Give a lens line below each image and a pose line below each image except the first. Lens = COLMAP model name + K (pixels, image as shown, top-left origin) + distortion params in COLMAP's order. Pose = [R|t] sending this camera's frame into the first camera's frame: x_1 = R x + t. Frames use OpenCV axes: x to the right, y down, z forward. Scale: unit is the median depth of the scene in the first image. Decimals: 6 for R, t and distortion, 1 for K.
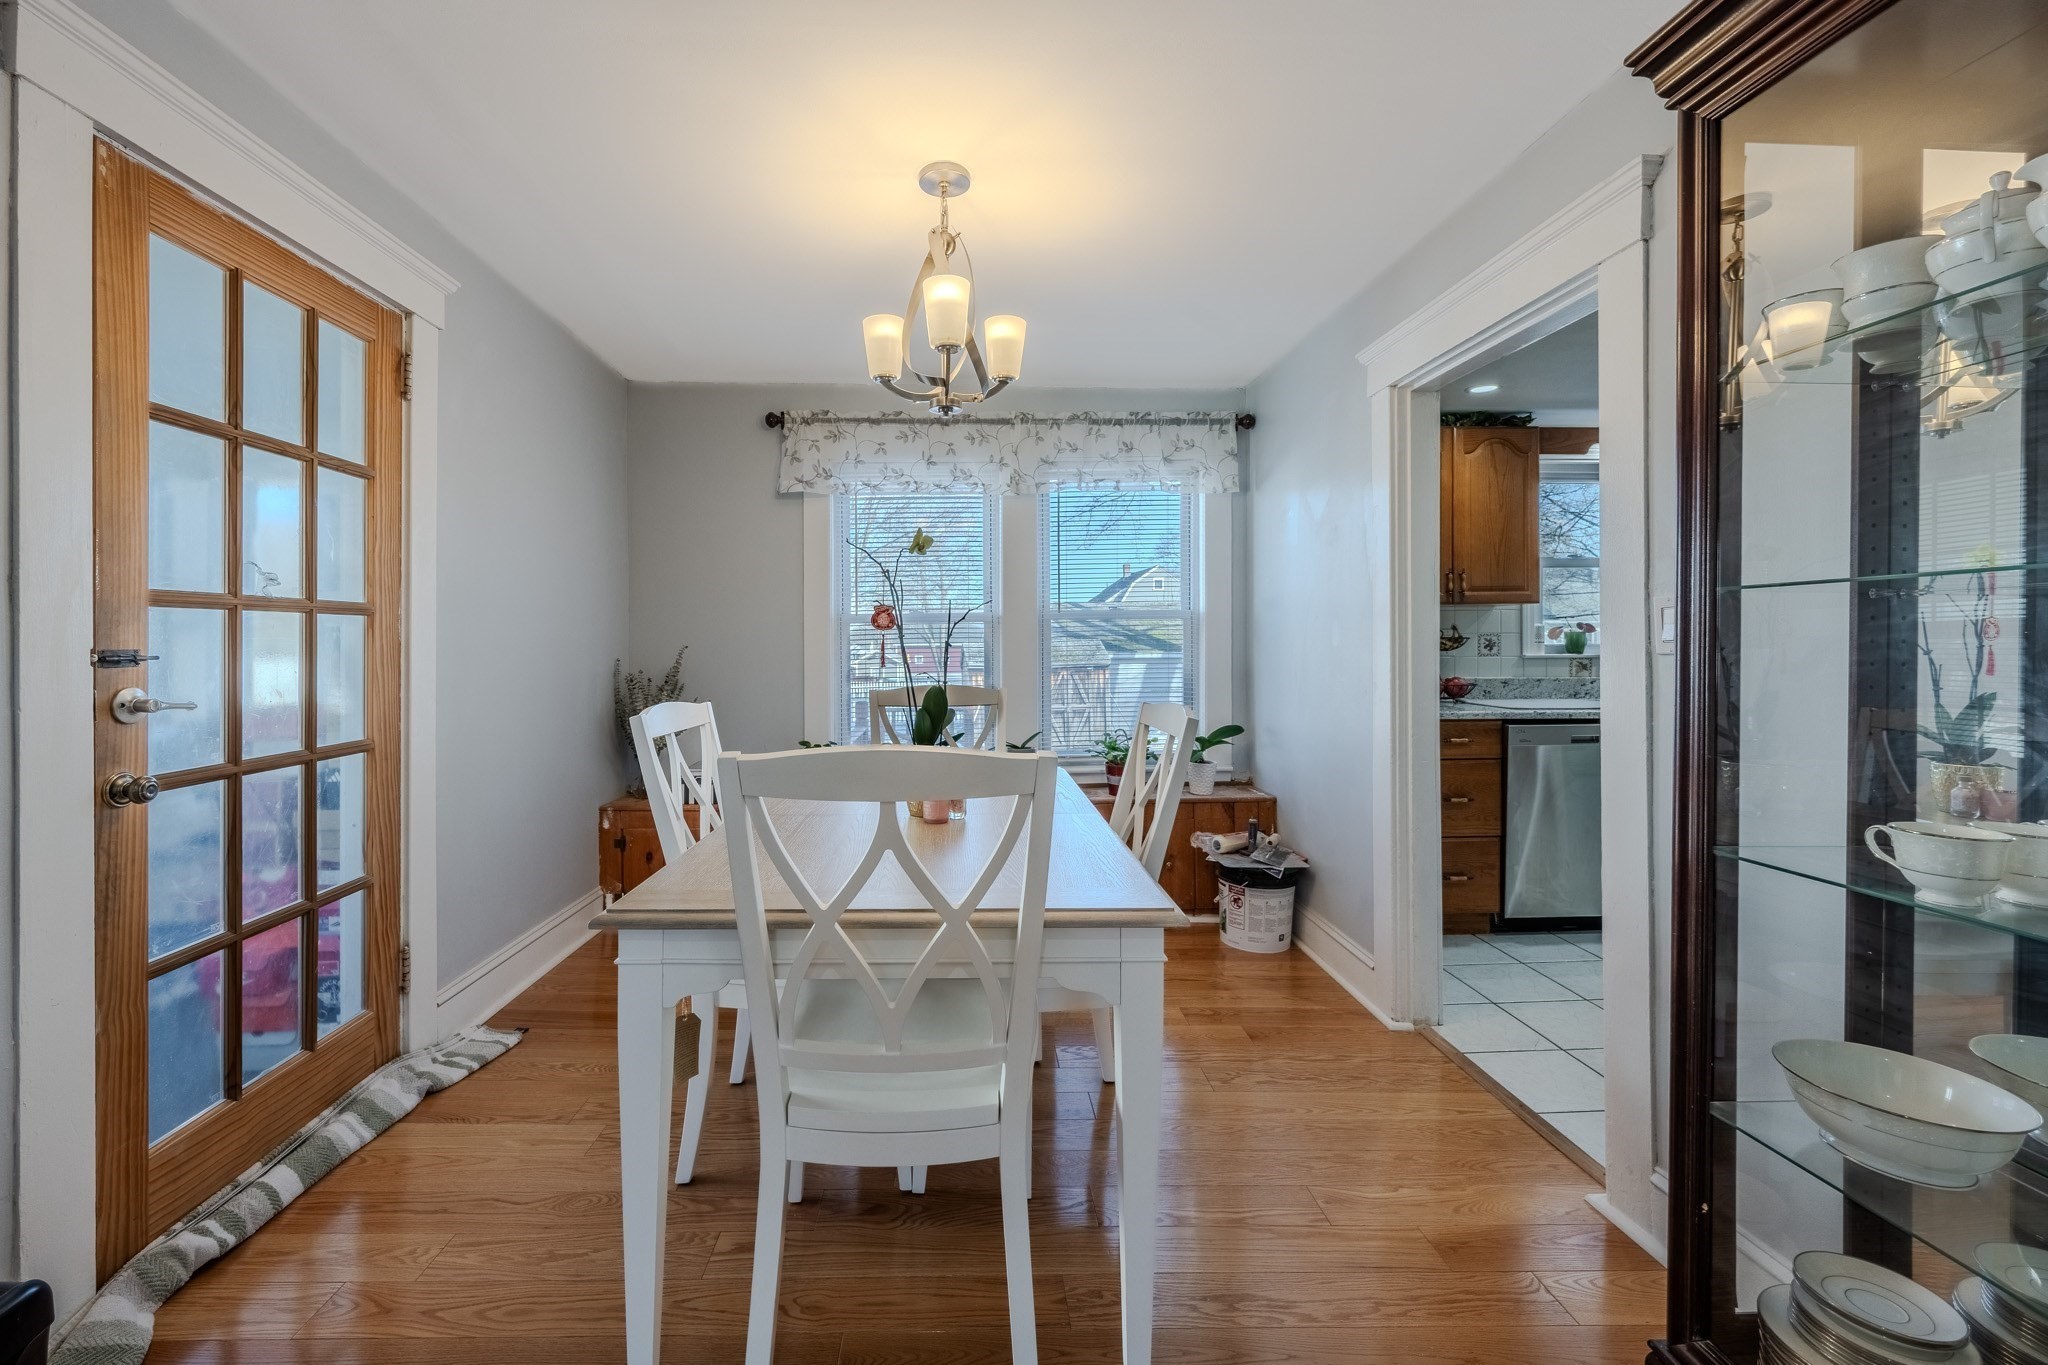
lens RADIAL K [[832.7, 0, 1025.5], [0, 832.7, 643.1], [0, 0, 1]] dist [0.000022, 0.000139]
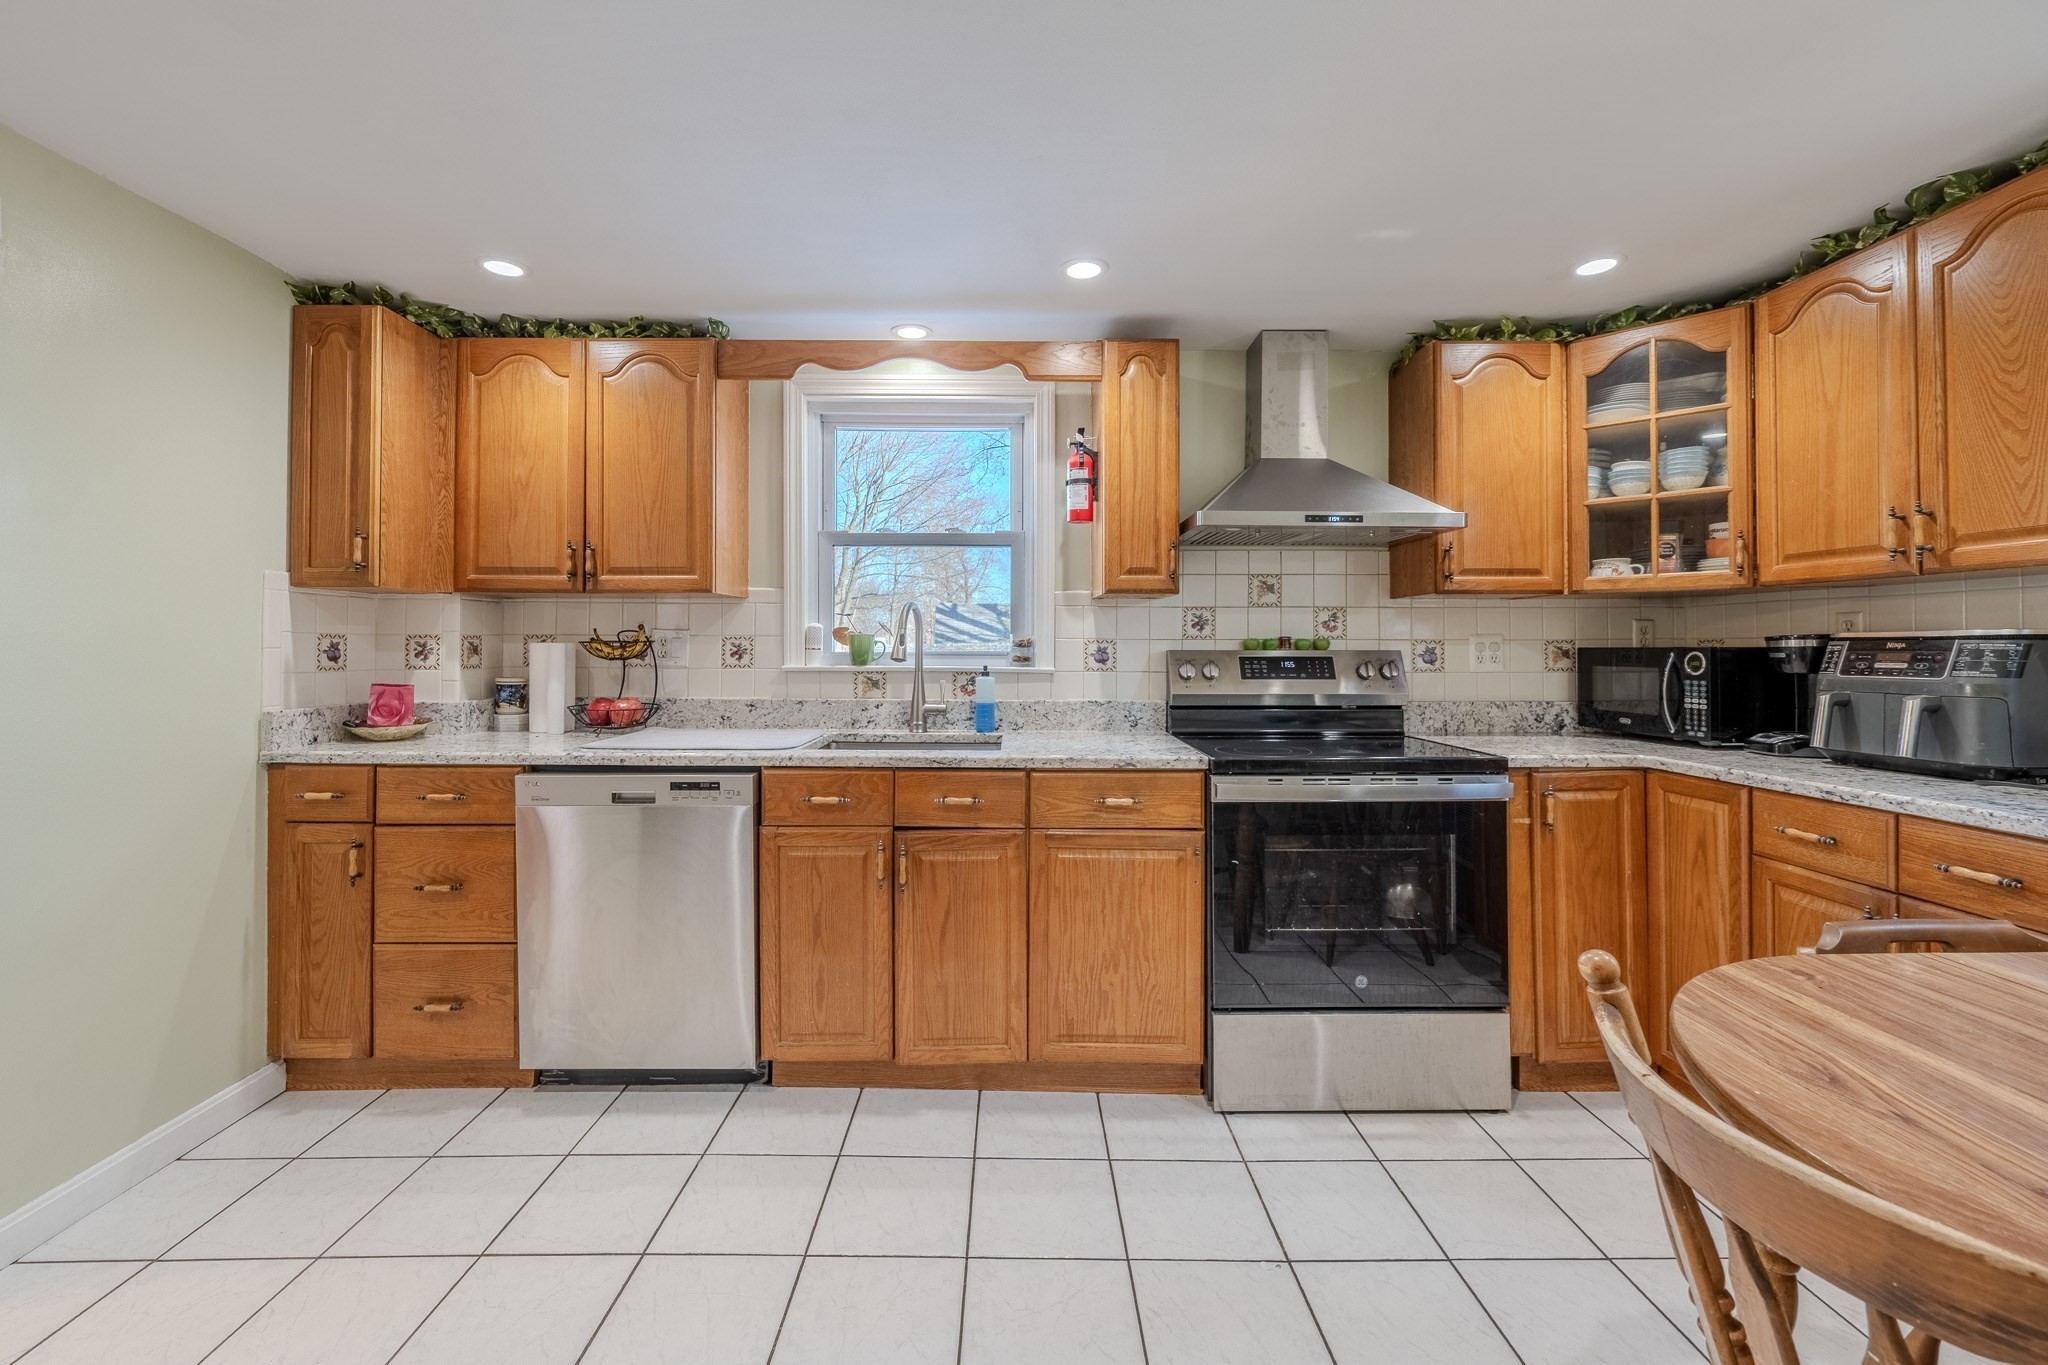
lens RADIAL K [[832.7, 0, 1025.5], [0, 832.7, 643.1], [0, 0, 1]] dist [0.000022, 0.000139]
pose [[0.999059, 0.005482, -0.043035, 1.013746], [-0.005700, 0.999971, -0.004954, -0.004250], [0.043007, 0.005194, 0.999061, 0.364499]]
